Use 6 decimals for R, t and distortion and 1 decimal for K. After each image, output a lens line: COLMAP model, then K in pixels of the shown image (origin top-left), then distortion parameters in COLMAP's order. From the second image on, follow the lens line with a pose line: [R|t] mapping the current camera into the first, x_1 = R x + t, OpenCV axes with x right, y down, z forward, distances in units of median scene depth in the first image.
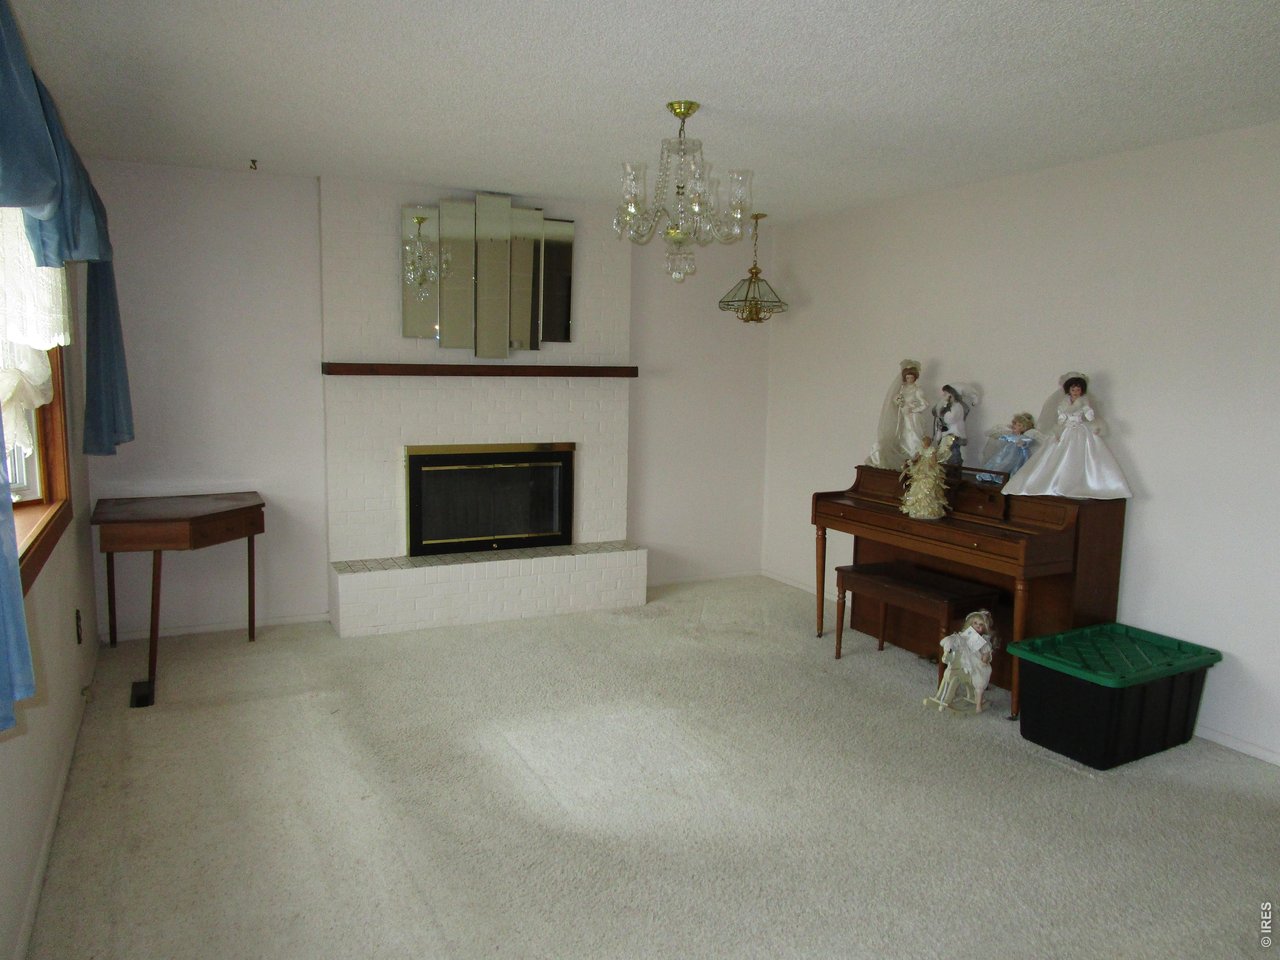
lens RADIAL K [[910.8, 0, 634.0], [0, 910.8, 480.7], [0, 0, 1]] dist [-0.032936, -0.000434]
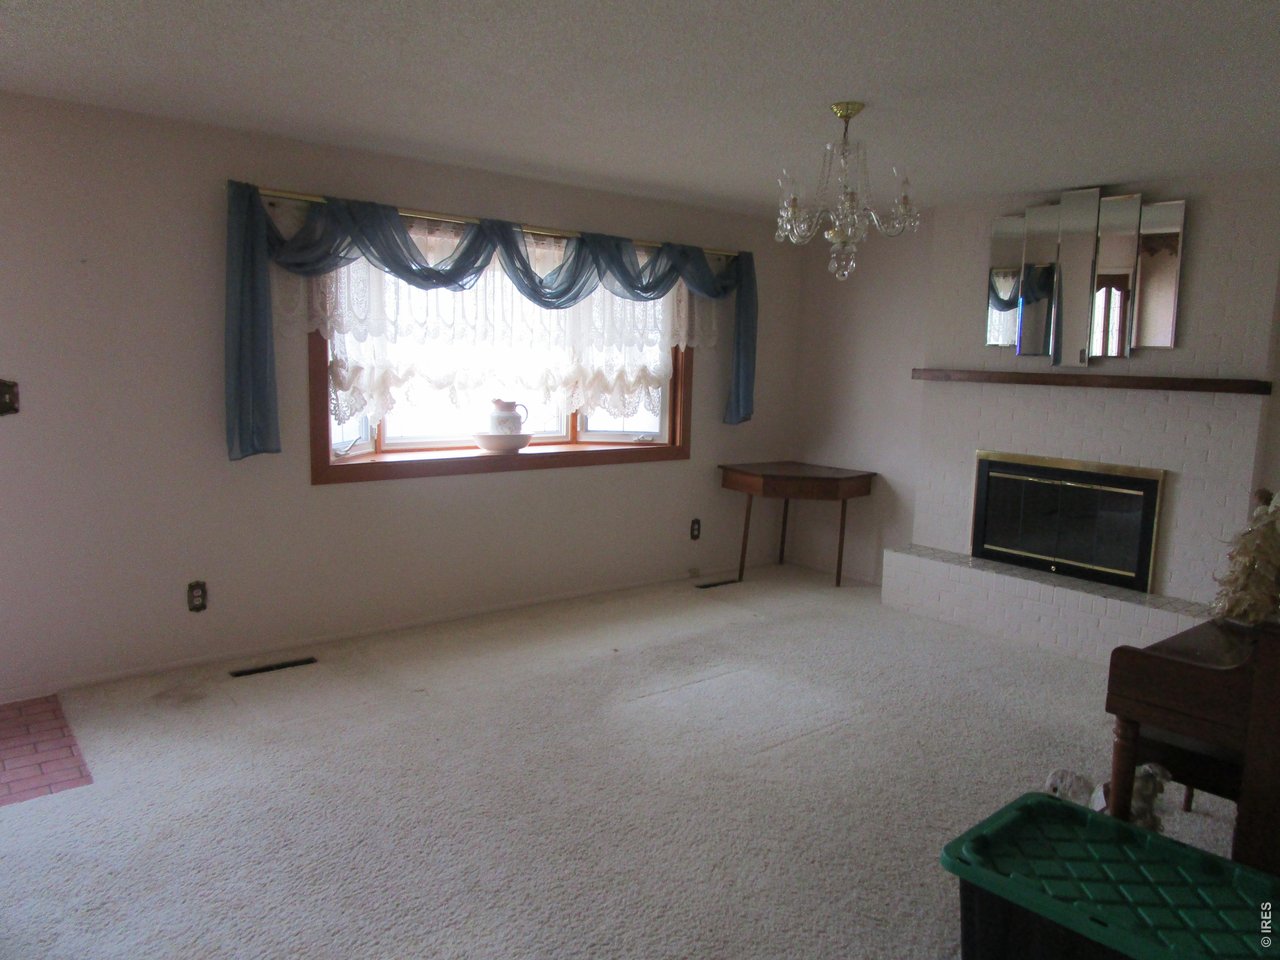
lens RADIAL K [[910.8, 0, 634.0], [0, 910.8, 480.7], [0, 0, 1]] dist [-0.032936, -0.000434]
pose [[0.206502, 0.120883, -0.970950, 0.677107], [-0.147744, 0.984813, 0.091187, -0.039894], [0.967227, 0.124622, 0.221226, 0.390894]]
